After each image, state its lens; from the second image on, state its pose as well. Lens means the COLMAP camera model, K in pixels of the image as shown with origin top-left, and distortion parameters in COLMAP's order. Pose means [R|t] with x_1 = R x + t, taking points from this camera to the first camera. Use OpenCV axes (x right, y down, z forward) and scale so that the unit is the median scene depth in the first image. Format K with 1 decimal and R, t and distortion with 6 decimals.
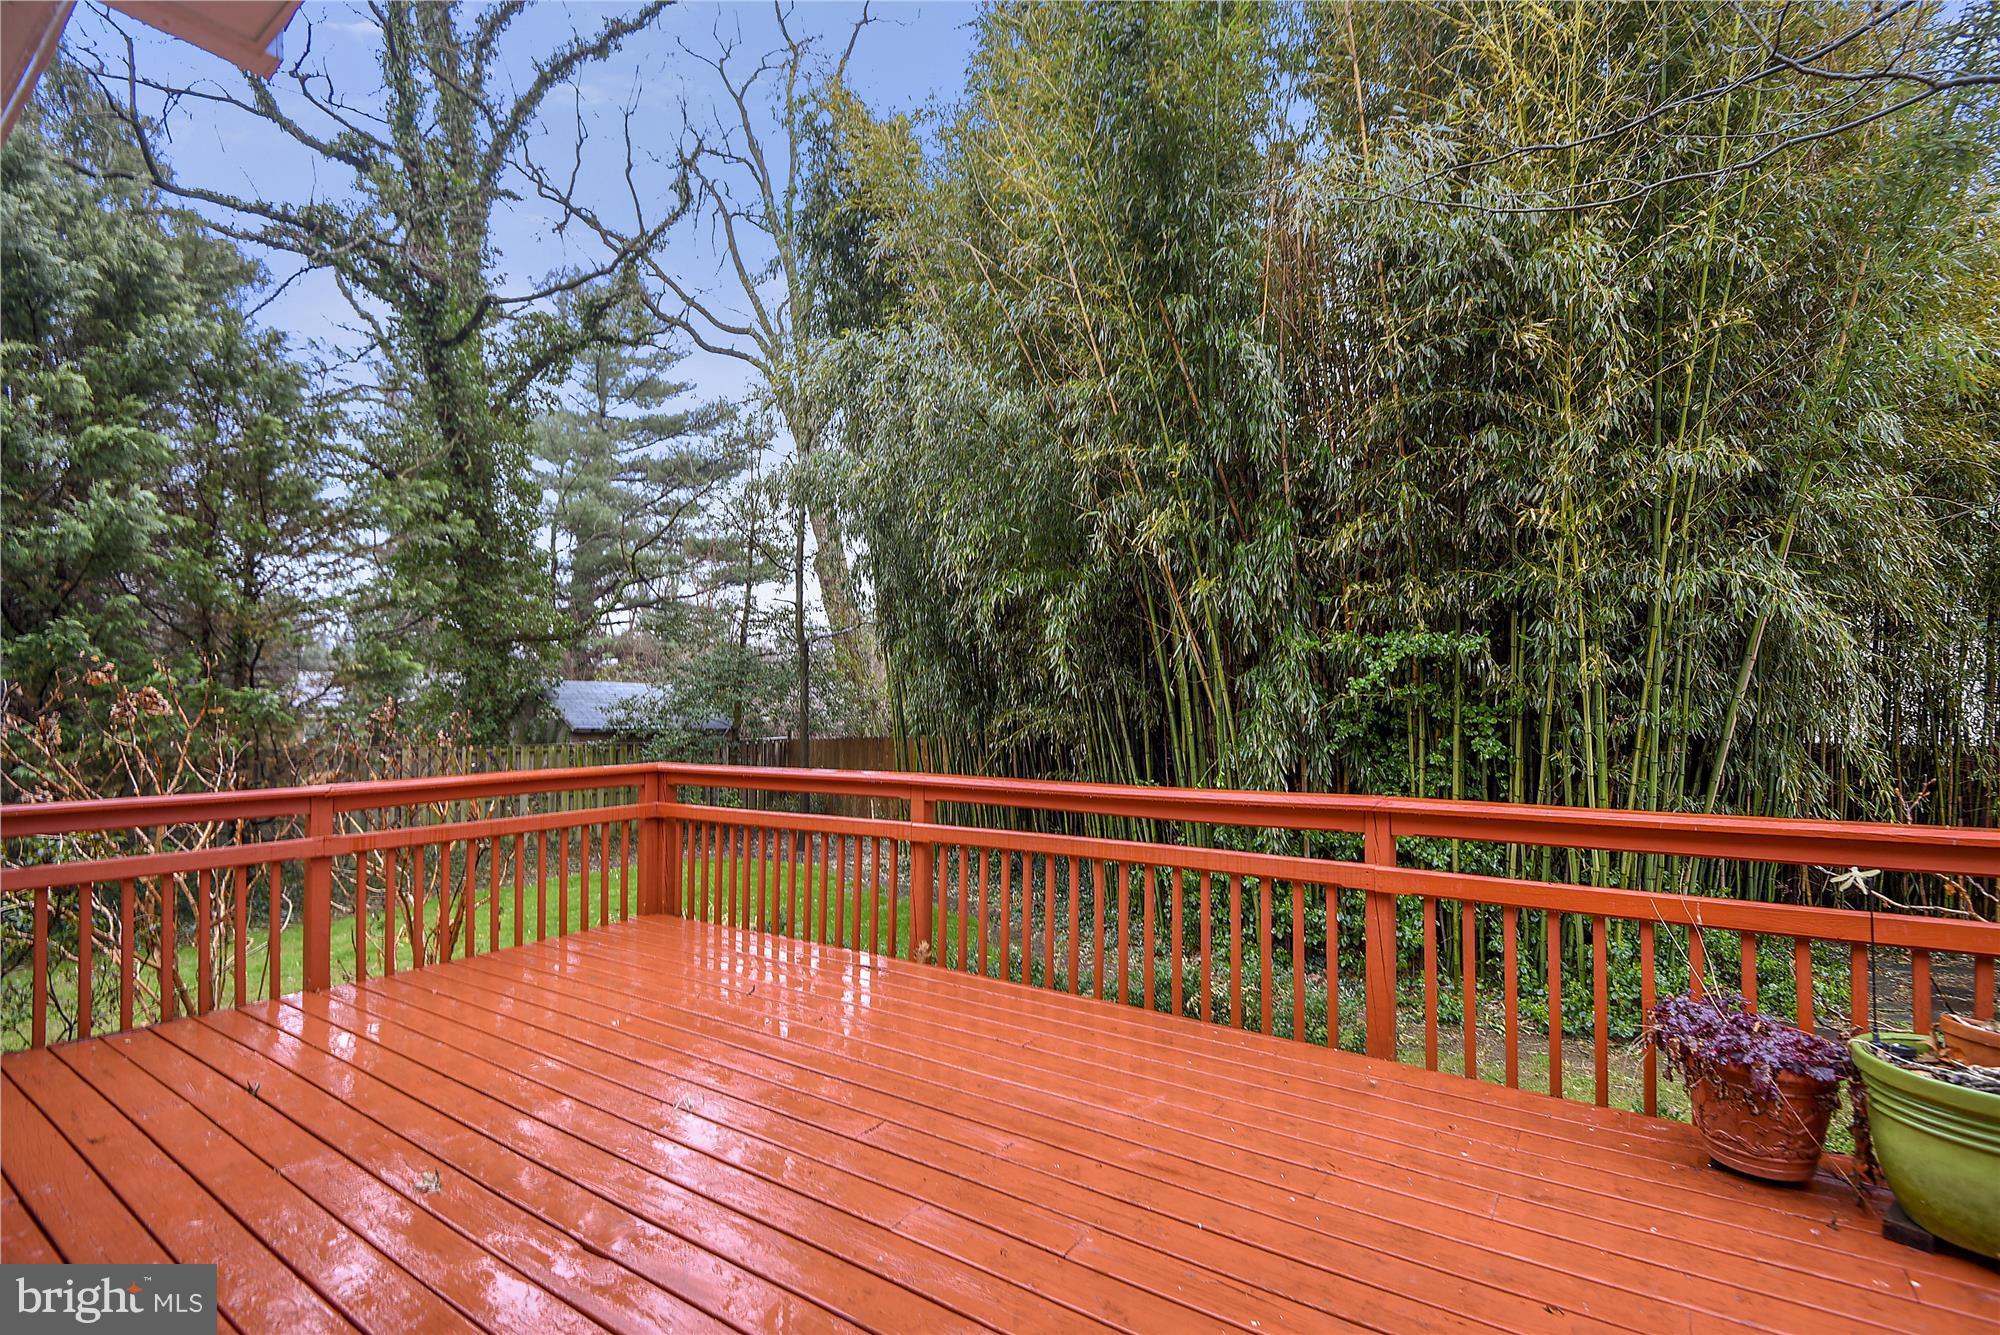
lens RADIAL K [[916.4, 0, 982.9], [0, 916.4, 669.8], [0, 0, 1]] dist [-0.004112, -0.000432]
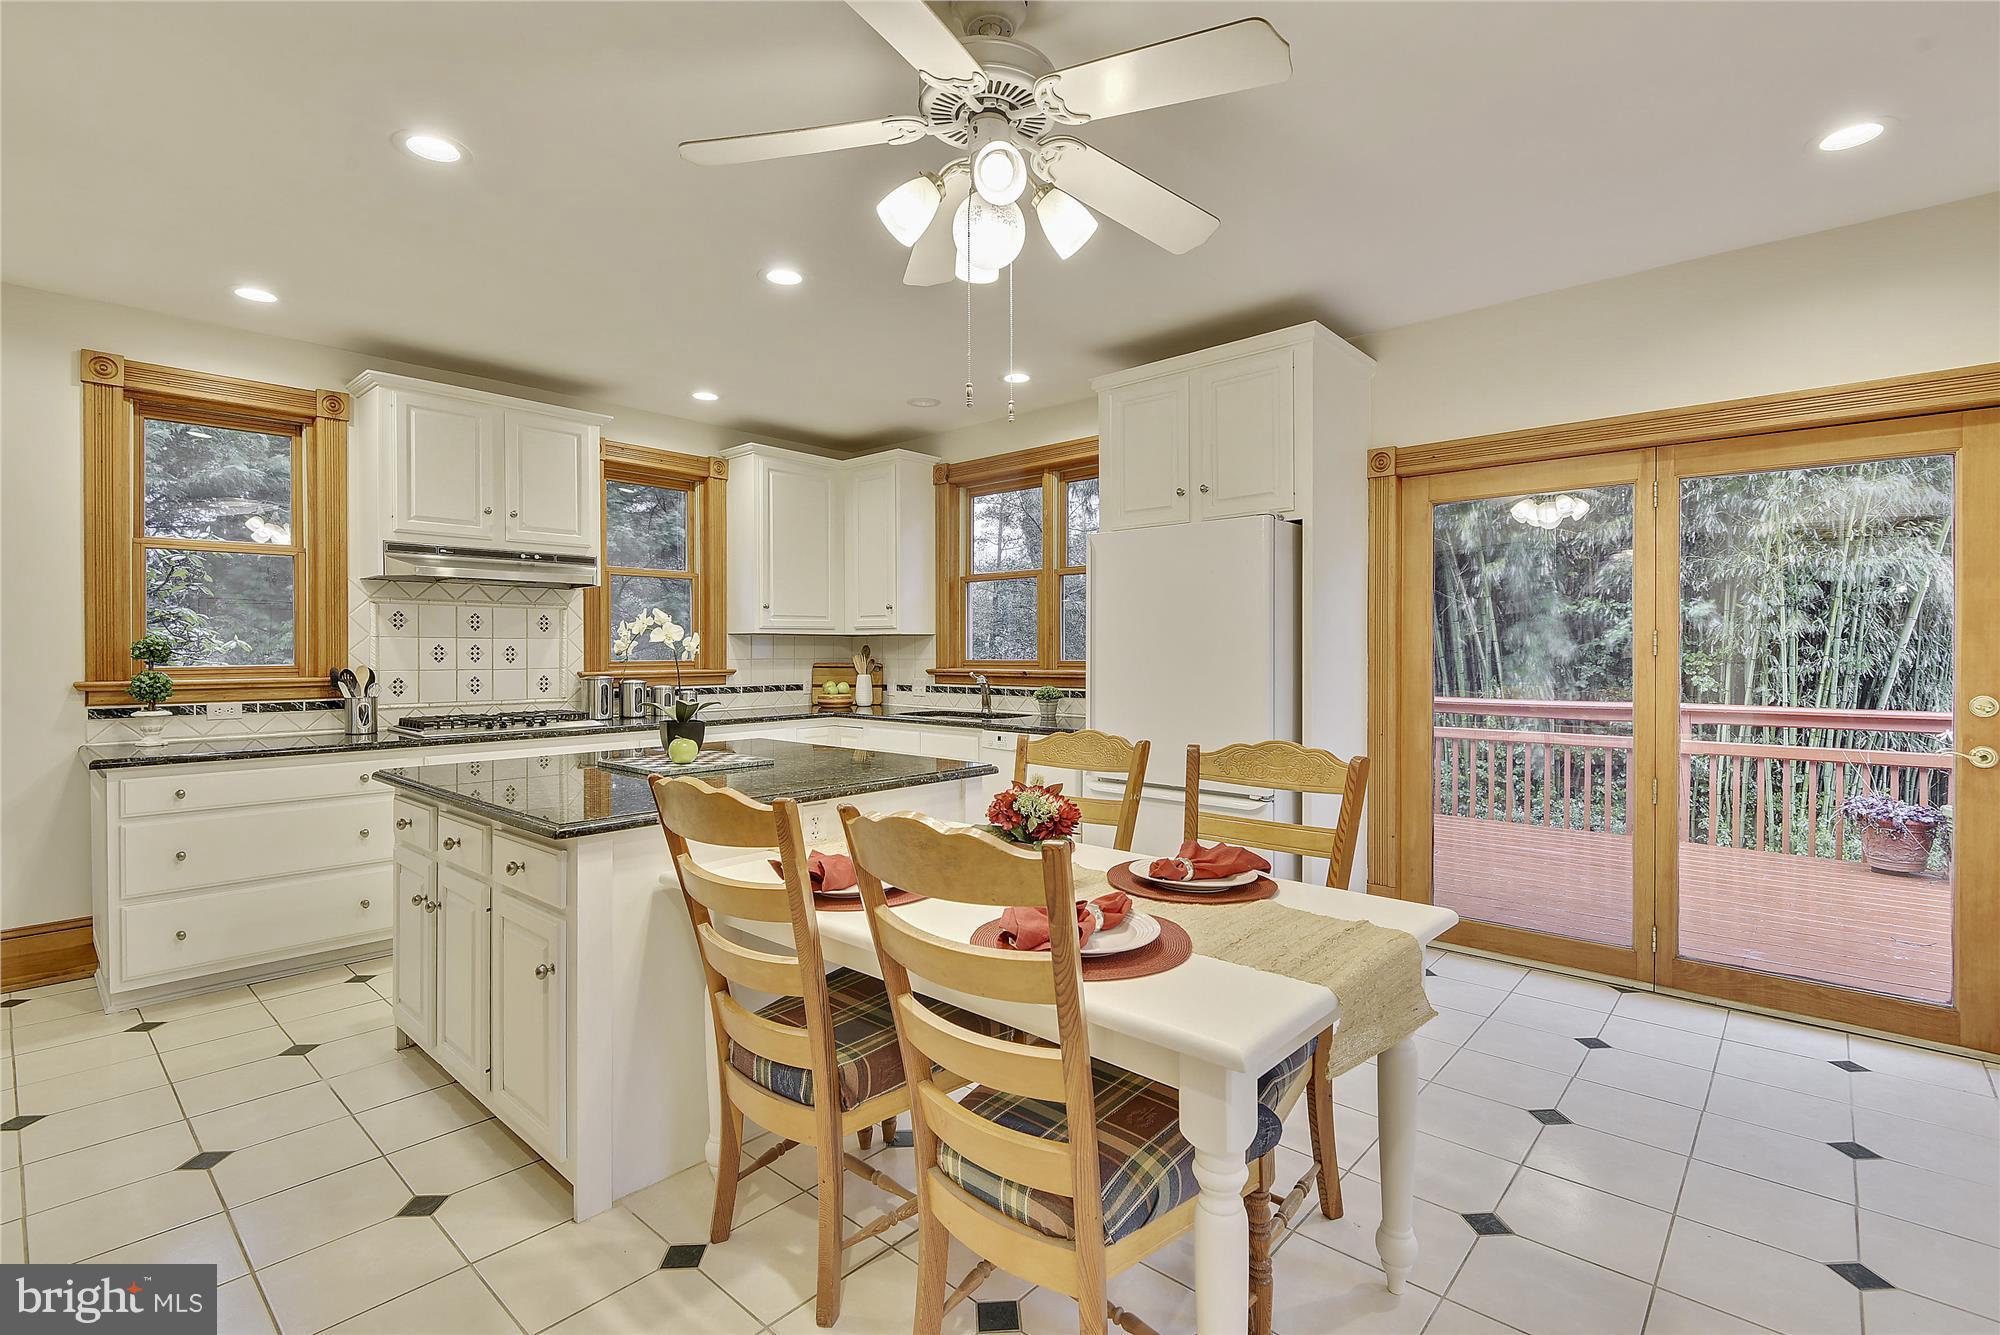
lens RADIAL K [[916.4, 0, 997.6], [0, 916.4, 648.2], [0, 0, 1]] dist [-0.004112, -0.000432]
pose [[0.995386, 0.003054, -0.095905, -0.399187], [0.000626, 0.999266, 0.038312, -0.022475], [0.095952, -0.038195, 0.994653, -0.501864]]
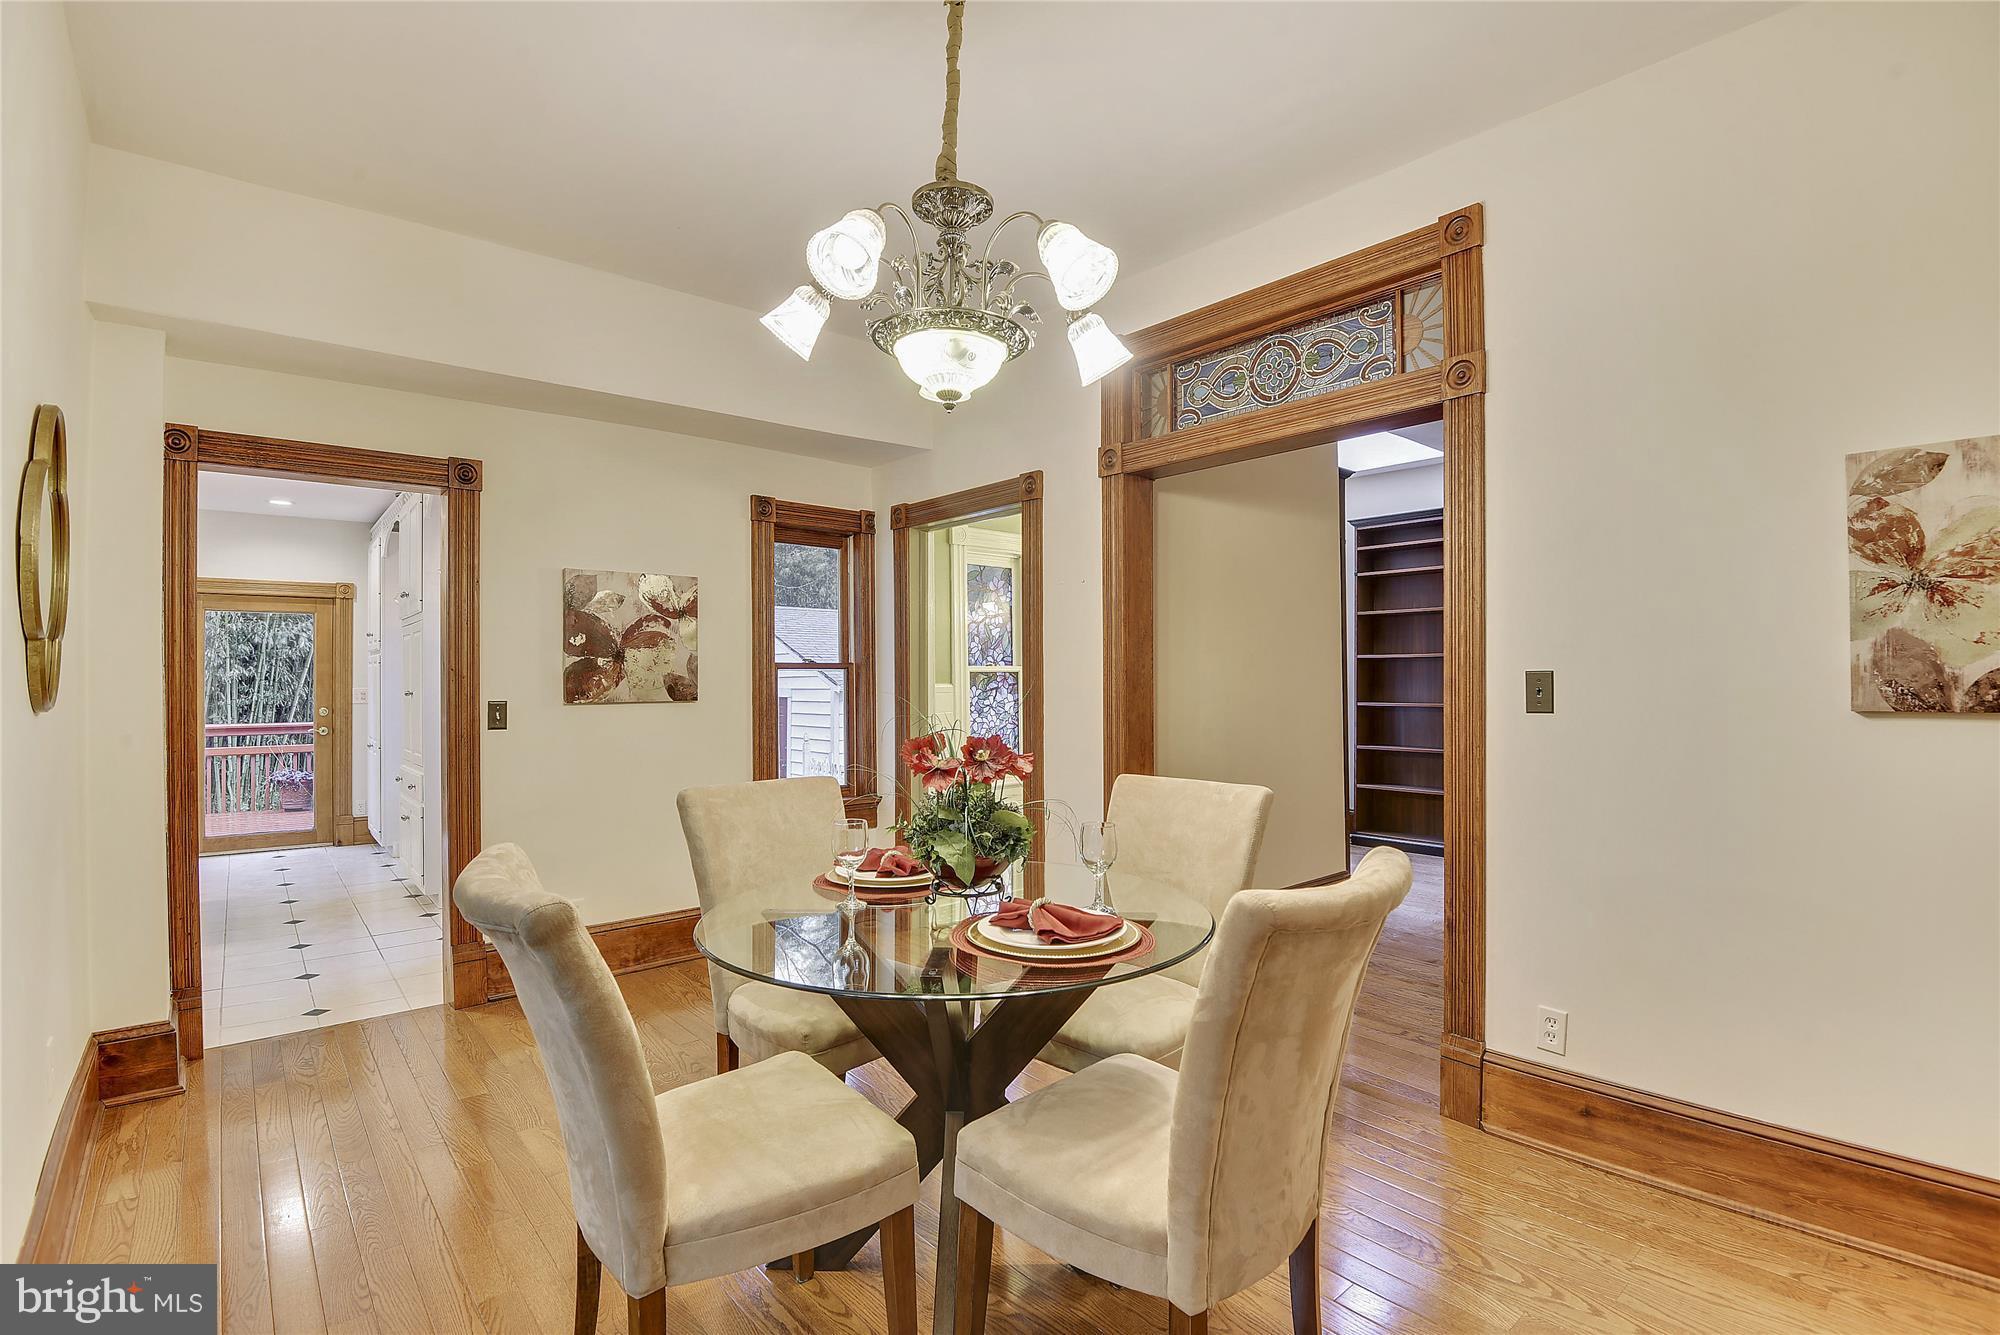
lens RADIAL K [[916.4, 0, 976.6], [0, 916.4, 668.6], [0, 0, 1]] dist [-0.004112, -0.000432]
pose [[0.248839, 0.019804, 0.968342, -0.884027], [-0.026139, 0.999564, -0.013726, -0.024303], [-0.968192, -0.021896, 0.249248, -1.106365]]
